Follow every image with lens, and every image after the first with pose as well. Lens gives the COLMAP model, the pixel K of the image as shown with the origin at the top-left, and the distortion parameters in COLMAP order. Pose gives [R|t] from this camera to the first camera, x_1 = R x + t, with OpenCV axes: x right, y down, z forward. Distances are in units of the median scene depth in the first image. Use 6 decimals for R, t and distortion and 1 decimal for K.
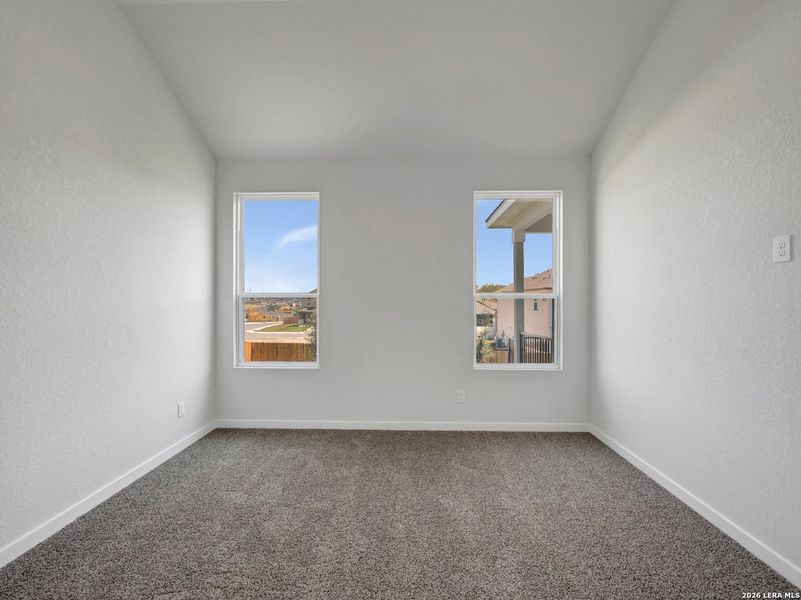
lens RADIAL K [[361.5, 0, 402.0], [0, 361.5, 298.8], [0, 0, 1]] dist [-0.002142, -0.001057]
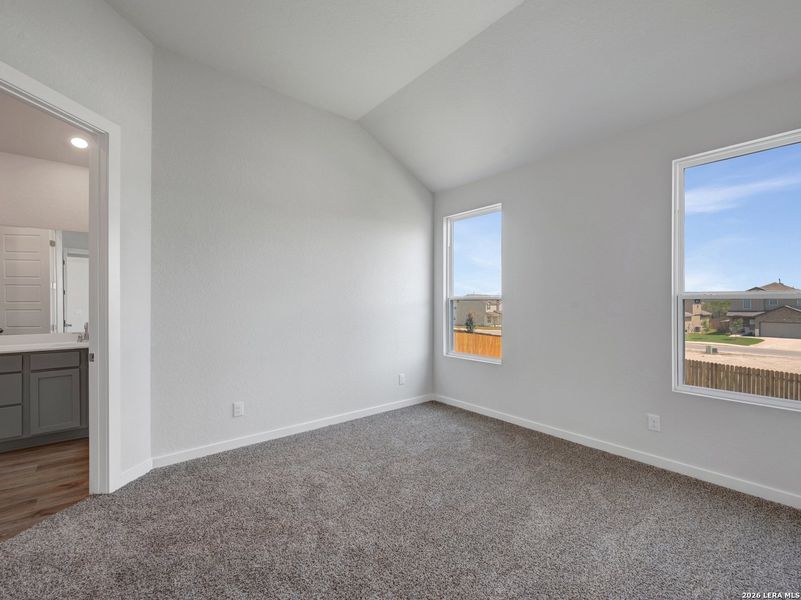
lens RADIAL K [[361.5, 0, 404.8], [0, 361.5, 298.5], [0, 0, 1]] dist [-0.002142, -0.001057]
pose [[0.661020, -0.007303, -0.750333, 0.408350], [0.003284, 0.999971, -0.006839, 0.000497], [0.750361, 0.002057, 0.661025, 0.064481]]
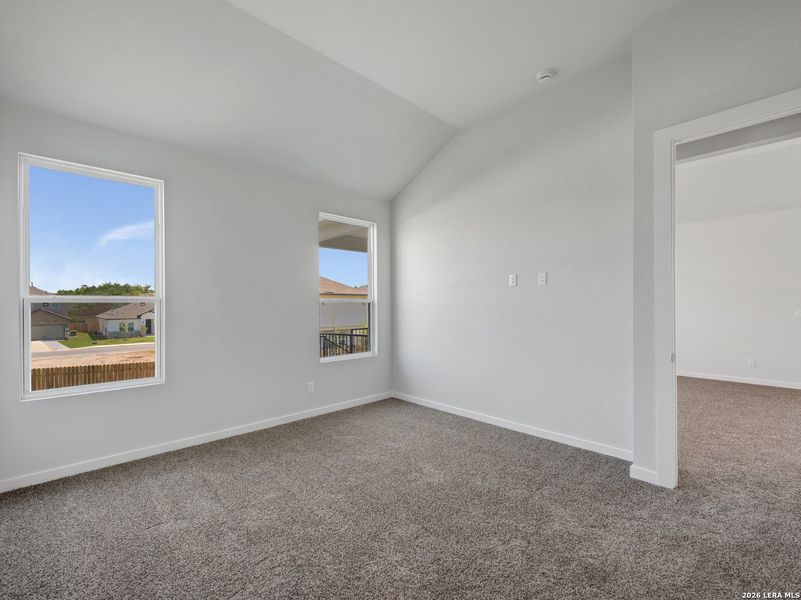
lens RADIAL K [[361.5, 0, 407.2], [0, 361.5, 303.3], [0, 0, 1]] dist [-0.002142, -0.001057]
pose [[0.692817, -0.001349, 0.721112, -0.467296], [0.000093, 0.999998, 0.001781, -0.001325], [-0.721113, -0.001167, 0.692816, -0.022689]]
